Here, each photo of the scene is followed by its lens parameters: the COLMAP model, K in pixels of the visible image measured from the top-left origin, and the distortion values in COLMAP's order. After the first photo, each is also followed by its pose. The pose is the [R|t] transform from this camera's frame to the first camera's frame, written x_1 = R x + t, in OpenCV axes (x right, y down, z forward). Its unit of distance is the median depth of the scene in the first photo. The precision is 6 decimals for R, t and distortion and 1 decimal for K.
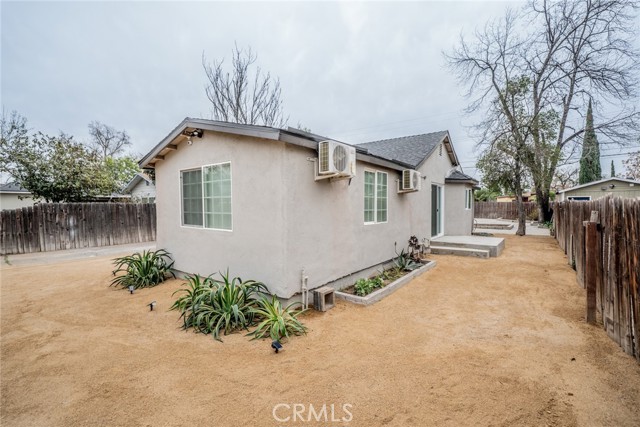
lens RADIAL K [[280.2, 0, 321.9], [0, 280.2, 211.3], [0, 0, 1]] dist [0.008844, -0.000048]
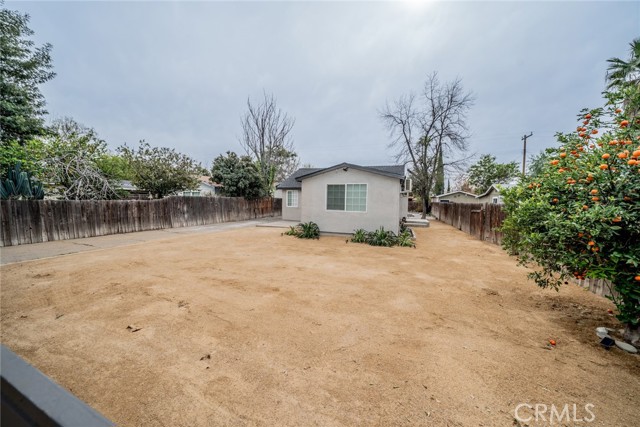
lens RADIAL K [[219.0, 0, 319.8], [0, 219.0, 209.3], [0, 0, 1]] dist [-0.010051, -0.000407]
pose [[0.957329, 0.011445, 0.288774, -0.503927], [-0.017586, 0.999671, 0.018682, 0.007204], [-0.288465, -0.022964, 0.957215, -0.280142]]
